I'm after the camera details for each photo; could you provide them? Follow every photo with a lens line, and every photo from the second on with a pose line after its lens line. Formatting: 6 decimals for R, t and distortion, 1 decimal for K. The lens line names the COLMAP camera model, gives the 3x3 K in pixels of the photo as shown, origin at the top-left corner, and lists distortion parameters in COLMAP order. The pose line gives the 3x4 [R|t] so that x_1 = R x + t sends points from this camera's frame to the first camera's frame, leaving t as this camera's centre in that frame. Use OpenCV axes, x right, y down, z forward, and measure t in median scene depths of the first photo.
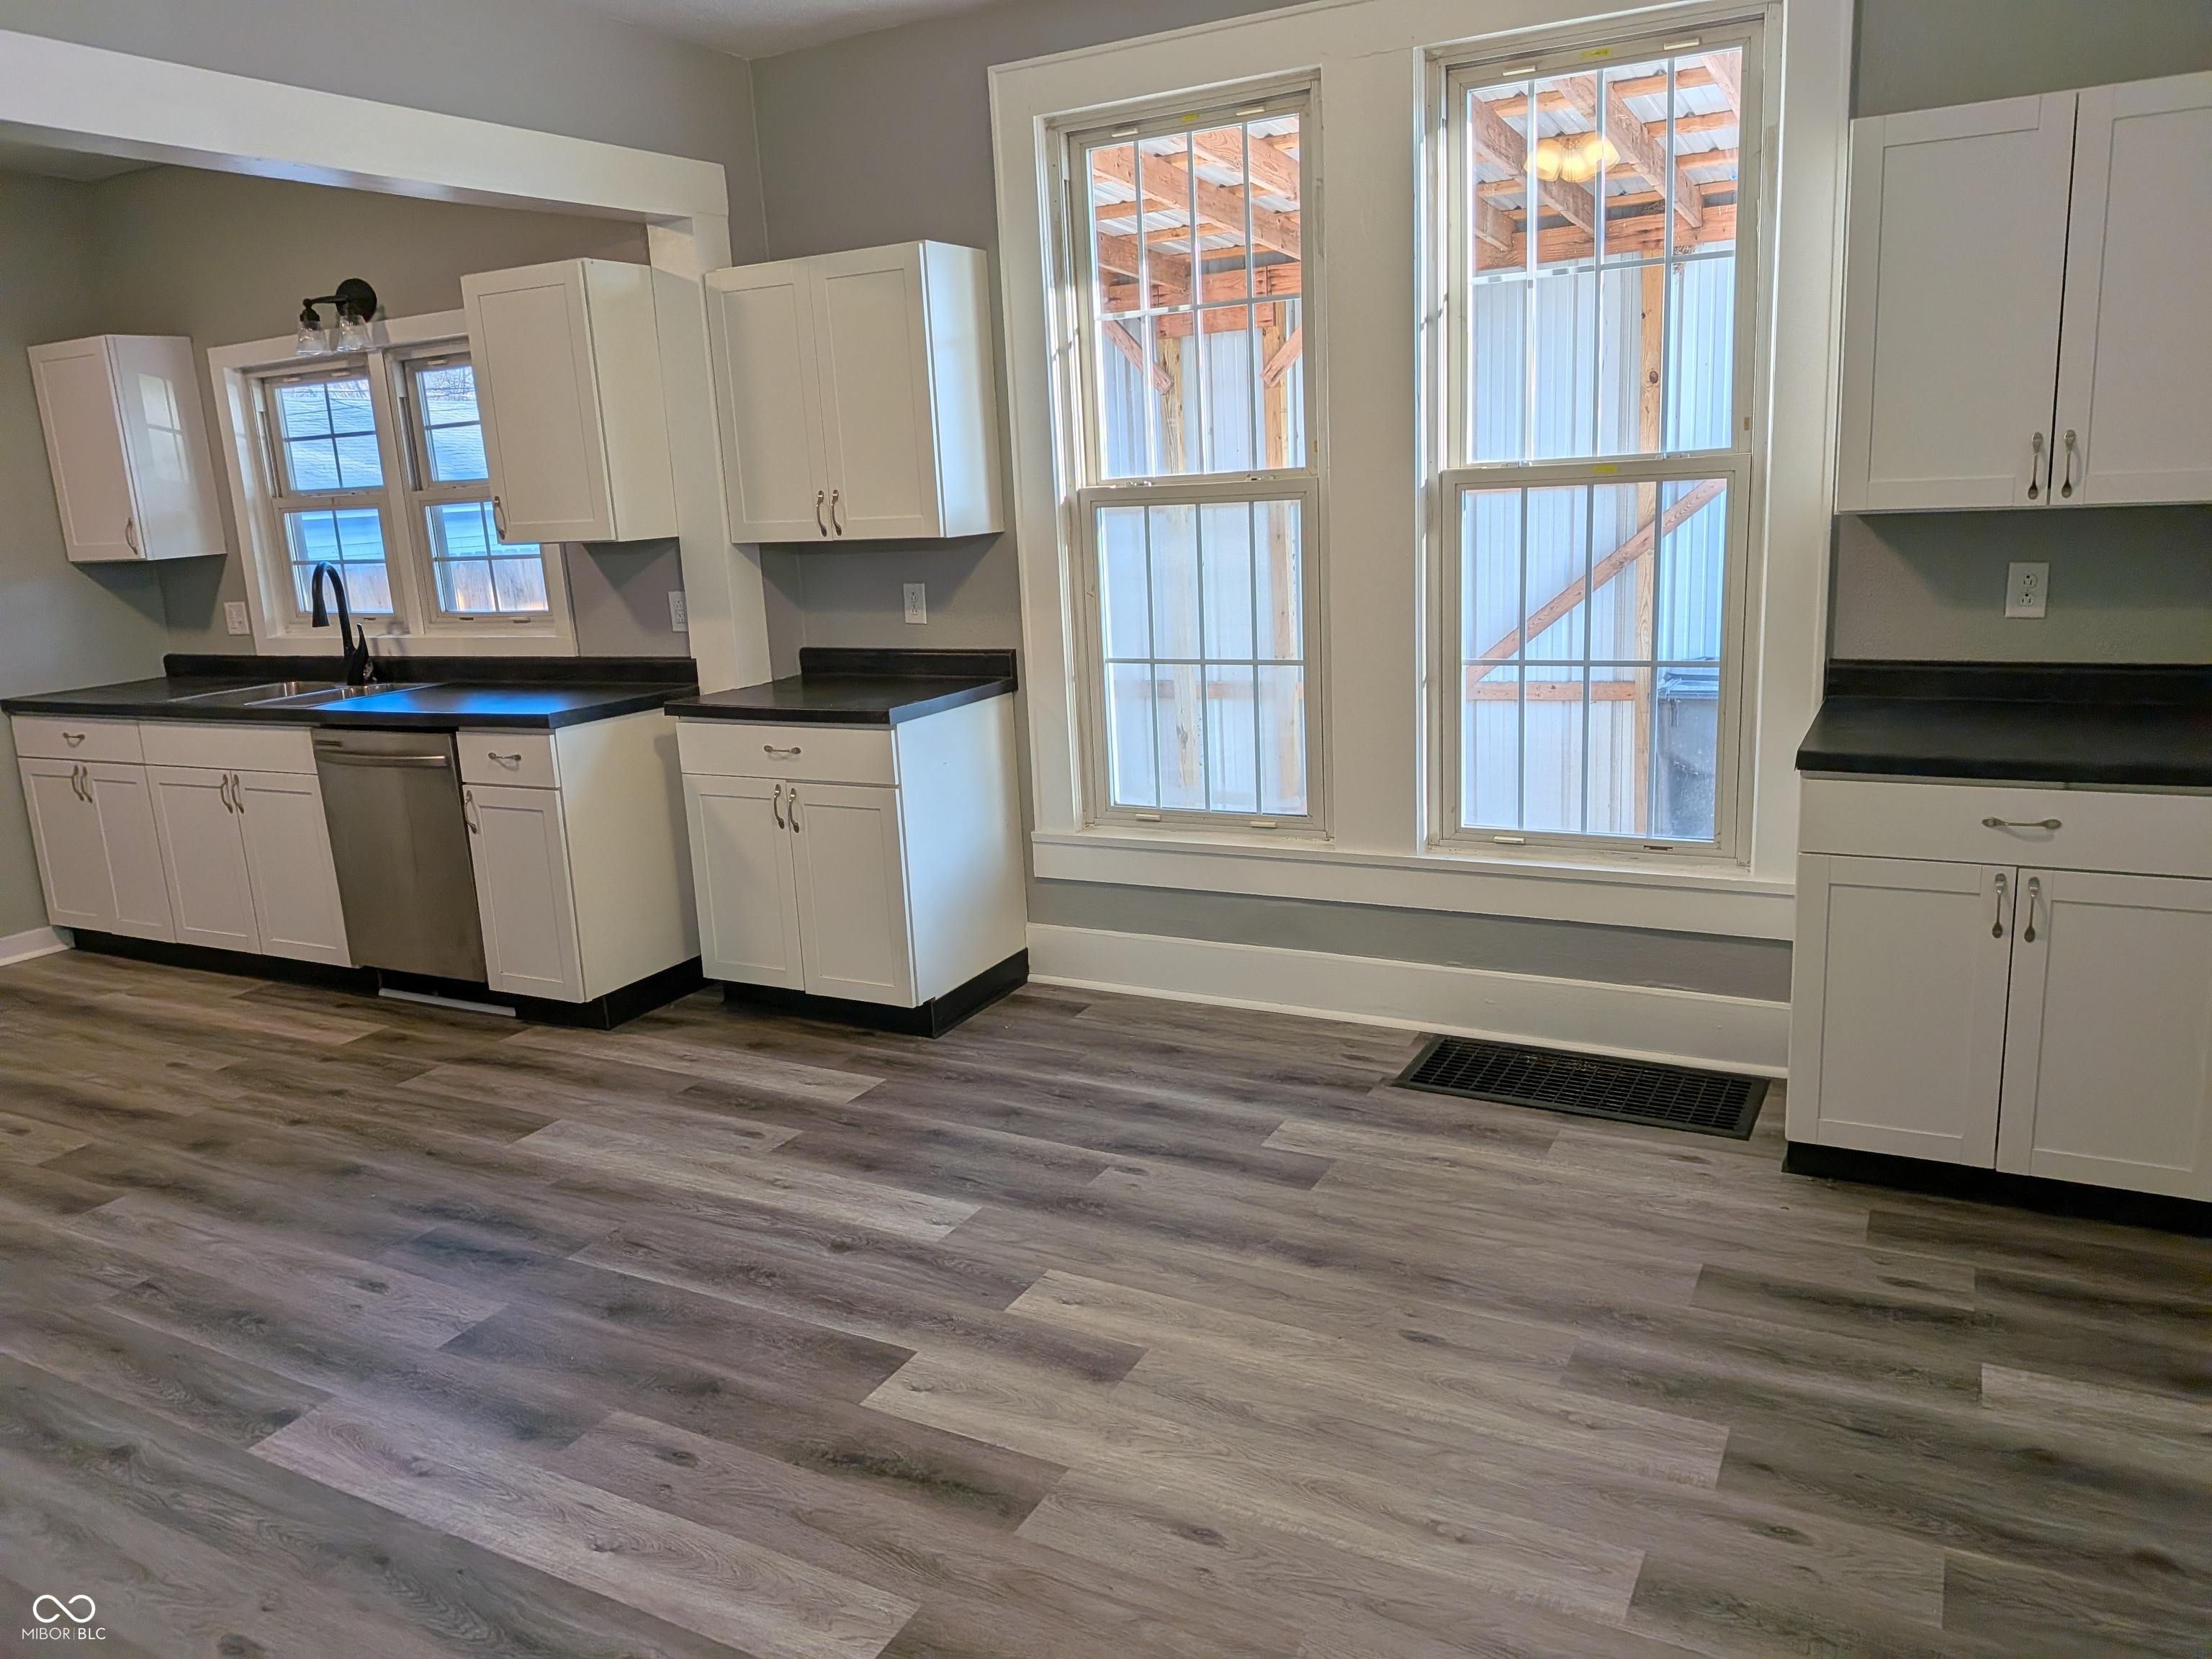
lens RADIAL K [[1579.8, 0, 1084.1], [0, 1579.8, 826.5], [0, 0, 1]] dist [0.081070, -0.141500]
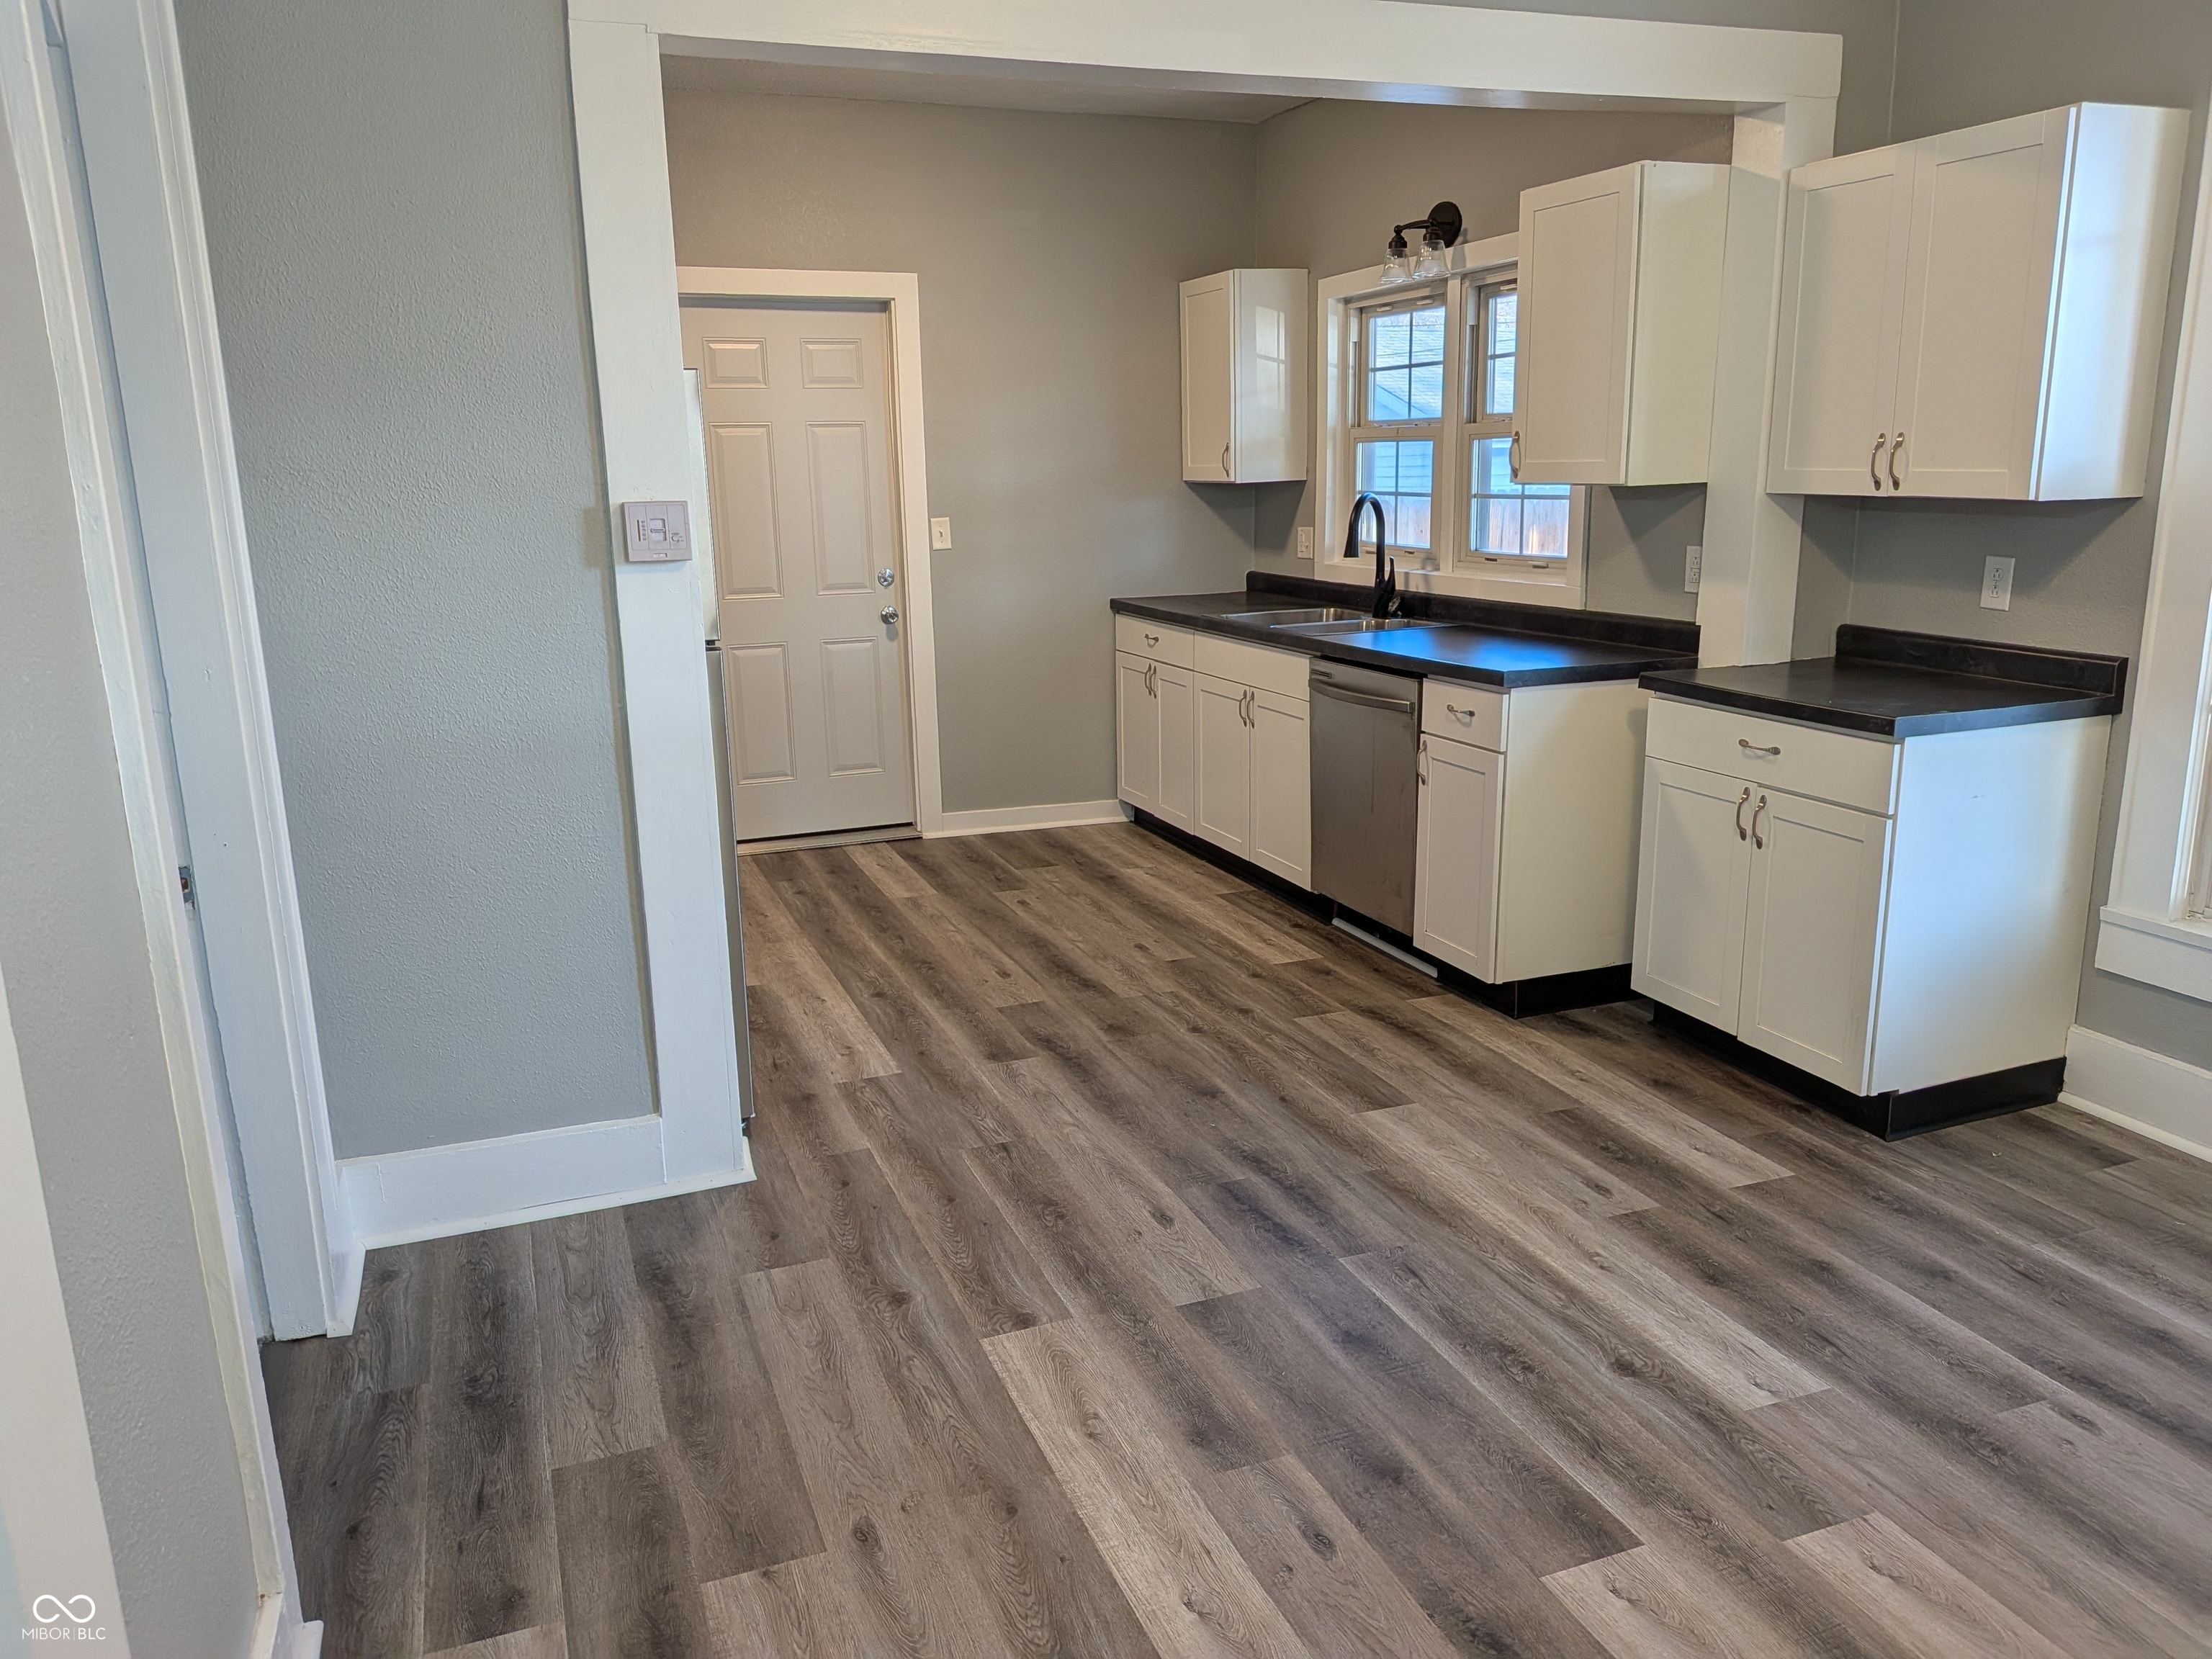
lens RADIAL K [[1591.0, 0, 1094.7], [0, 1591.0, 830.0], [0, 0, 1]] dist [0.079873, -0.139055]
pose [[0.758808, 0.185648, -0.624297, 0.082291], [-0.160367, 0.982262, 0.097177, -0.033971], [0.631264, 0.026378, 0.775120, 0.142840]]
